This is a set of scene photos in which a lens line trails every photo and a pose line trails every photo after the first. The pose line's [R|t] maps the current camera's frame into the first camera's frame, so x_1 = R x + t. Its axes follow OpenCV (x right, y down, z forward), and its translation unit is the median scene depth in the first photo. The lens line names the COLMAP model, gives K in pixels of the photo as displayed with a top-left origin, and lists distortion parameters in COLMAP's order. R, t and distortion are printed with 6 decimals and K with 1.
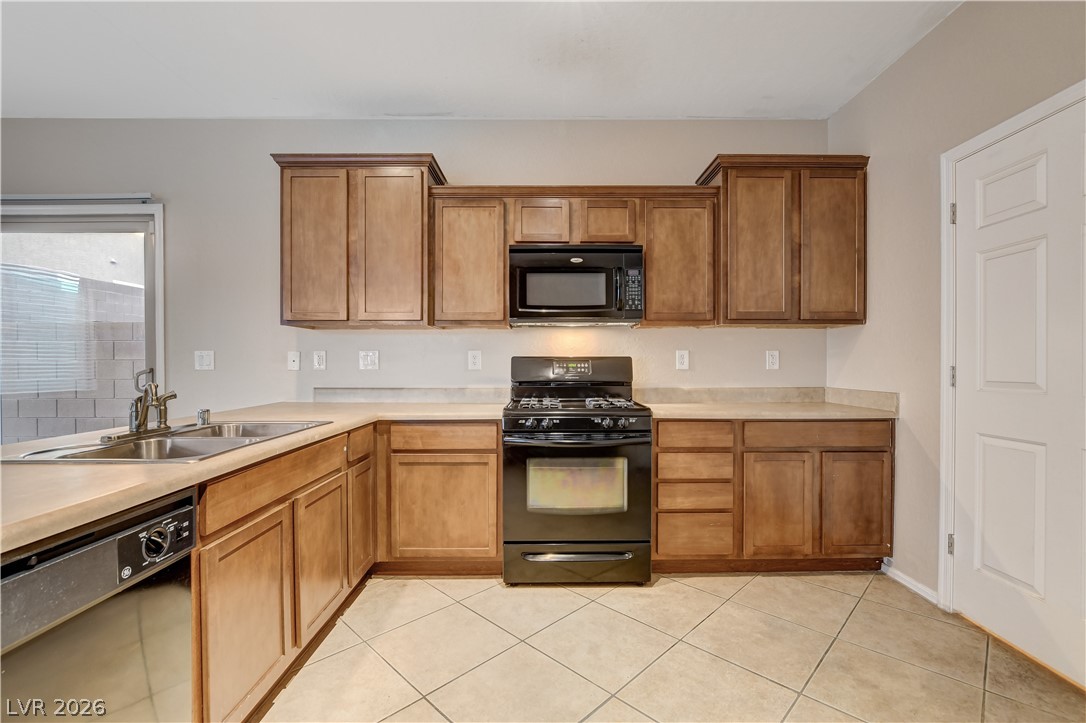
lens RADIAL K [[477.5, 0, 545.0], [0, 477.5, 366.3], [0, 0, 1]] dist [-0.019795, 0.003450]
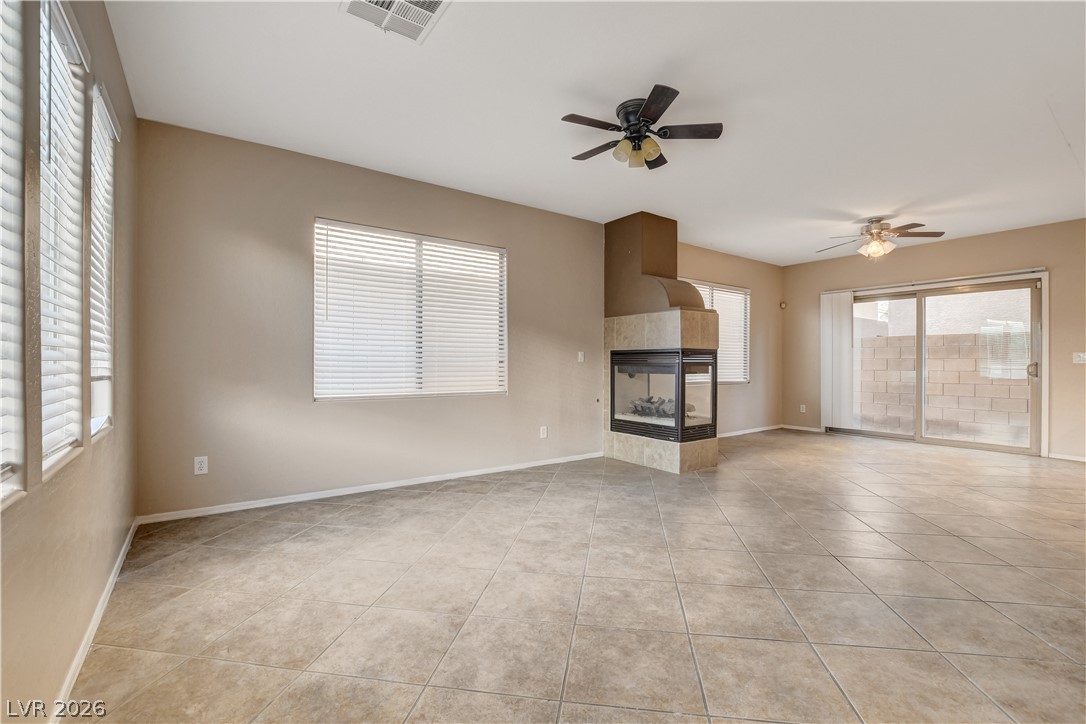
lens RADIAL K [[477.5, 0, 547.5], [0, 477.5, 362.8], [0, 0, 1]] dist [-0.019795, 0.003450]
pose [[0.587423, 0.003171, -0.809274, -0.552936], [-0.010683, 0.999936, -0.003837, 0.036821], [0.809210, 0.010900, 0.587419, -1.831628]]
